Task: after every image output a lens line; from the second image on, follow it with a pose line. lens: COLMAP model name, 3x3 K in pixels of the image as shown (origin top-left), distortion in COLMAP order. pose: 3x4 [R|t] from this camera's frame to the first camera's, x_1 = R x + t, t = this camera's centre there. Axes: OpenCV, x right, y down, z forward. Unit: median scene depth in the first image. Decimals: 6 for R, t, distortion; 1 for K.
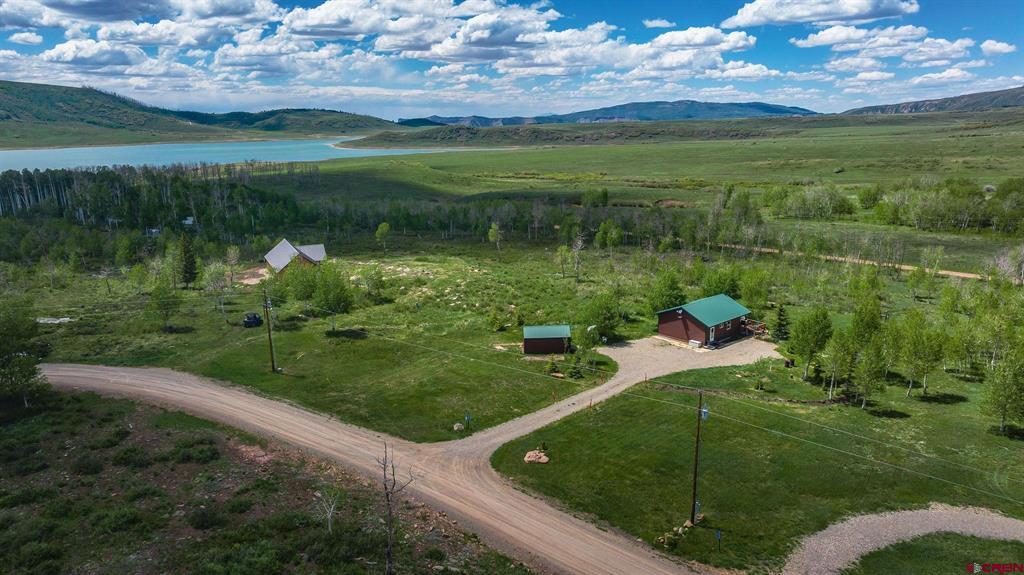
lens RADIAL K [[728.7, 0, 519.1], [0, 728.7, 284.9], [0, 0, 1]] dist [-0.045884, 0.060551]
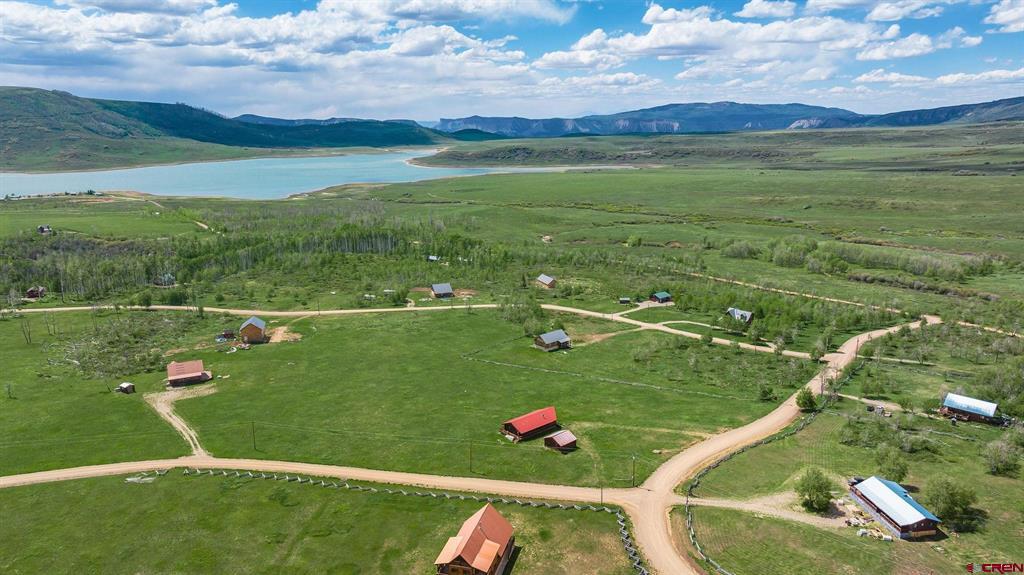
lens RADIAL K [[728.7, 0, 519.1], [0, 728.7, 284.9], [0, 0, 1]] dist [-0.045884, 0.060551]
pose [[0.998689, 0.011496, -0.049881, -0.346171], [-0.011341, 0.999930, 0.003387, -0.029901], [0.049916, -0.002817, 0.998749, -3.150229]]
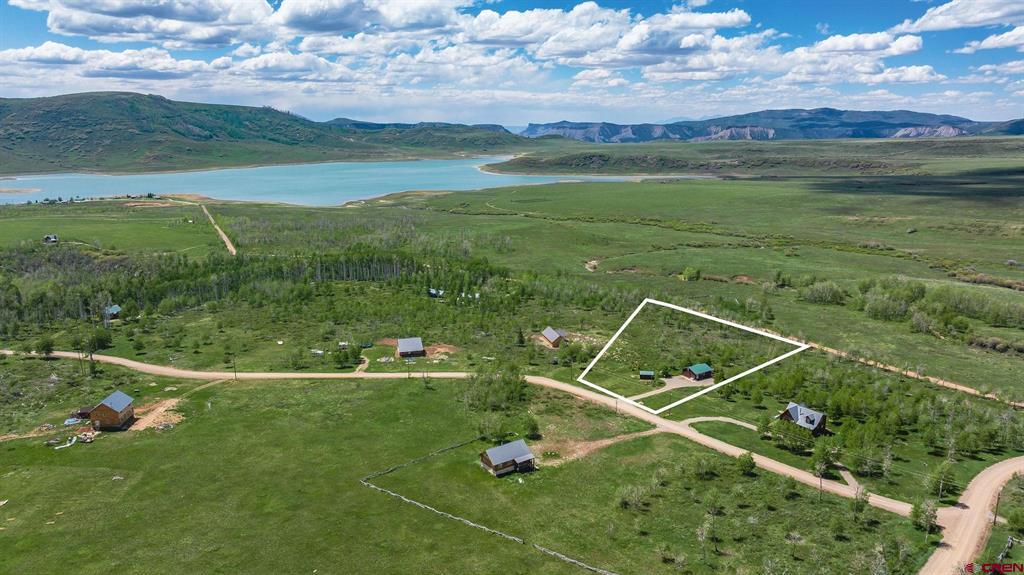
lens RADIAL K [[728.7, 0, 519.1], [0, 728.7, 284.9], [0, 0, 1]] dist [-0.045884, 0.060551]
pose [[0.985165, 0.043287, -0.166060, -0.002354], [-0.043923, 0.999035, -0.000162, -0.273266], [0.165893, 0.007453, 0.986116, -2.101341]]
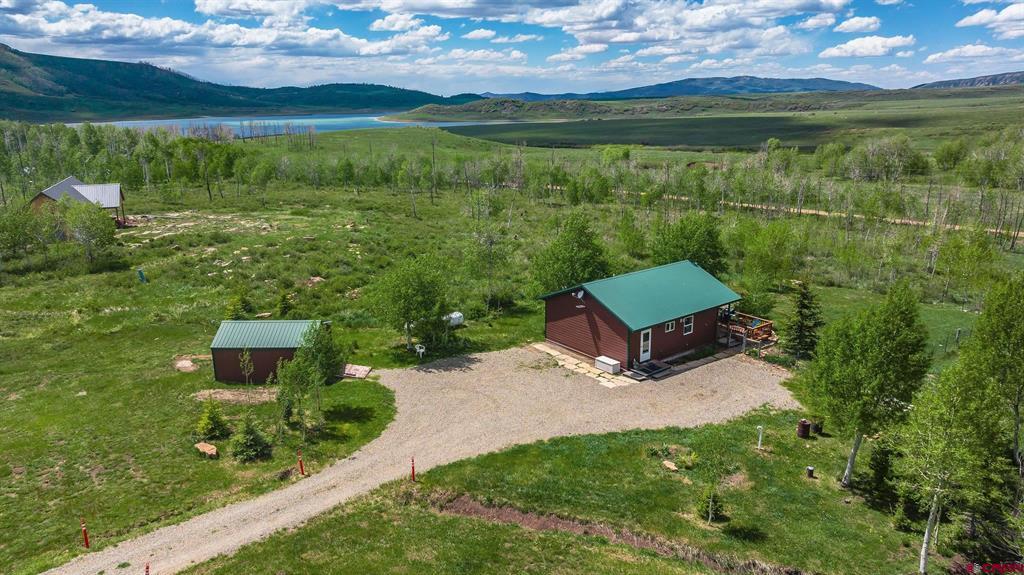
lens RADIAL K [[728.7, 0, 519.1], [0, 728.7, 284.9], [0, 0, 1]] dist [-0.045884, 0.060551]
pose [[0.997402, 0.016541, -0.070109, 0.191276], [-0.014451, 0.999439, 0.030205, 0.014928], [0.070569, -0.029113, 0.997082, 0.472197]]
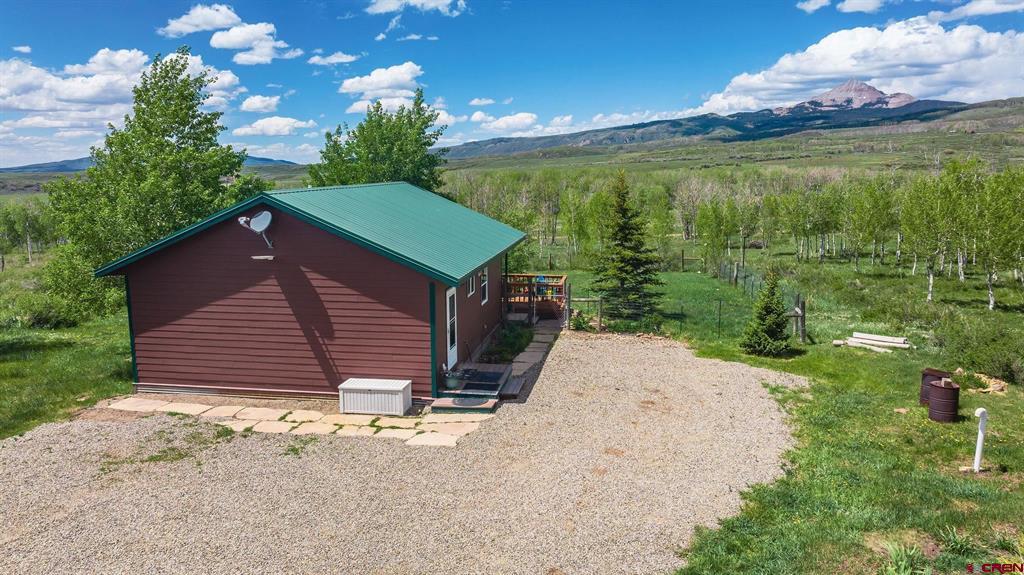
lens RADIAL K [[728.7, 0, 519.1], [0, 728.7, 284.9], [0, 0, 1]] dist [-0.045884, 0.060551]
pose [[0.787547, -0.102899, 0.607604, 0.147709], [0.144907, 0.989237, -0.020293, 0.055572], [-0.598976, 0.104028, 0.793981, 0.740345]]
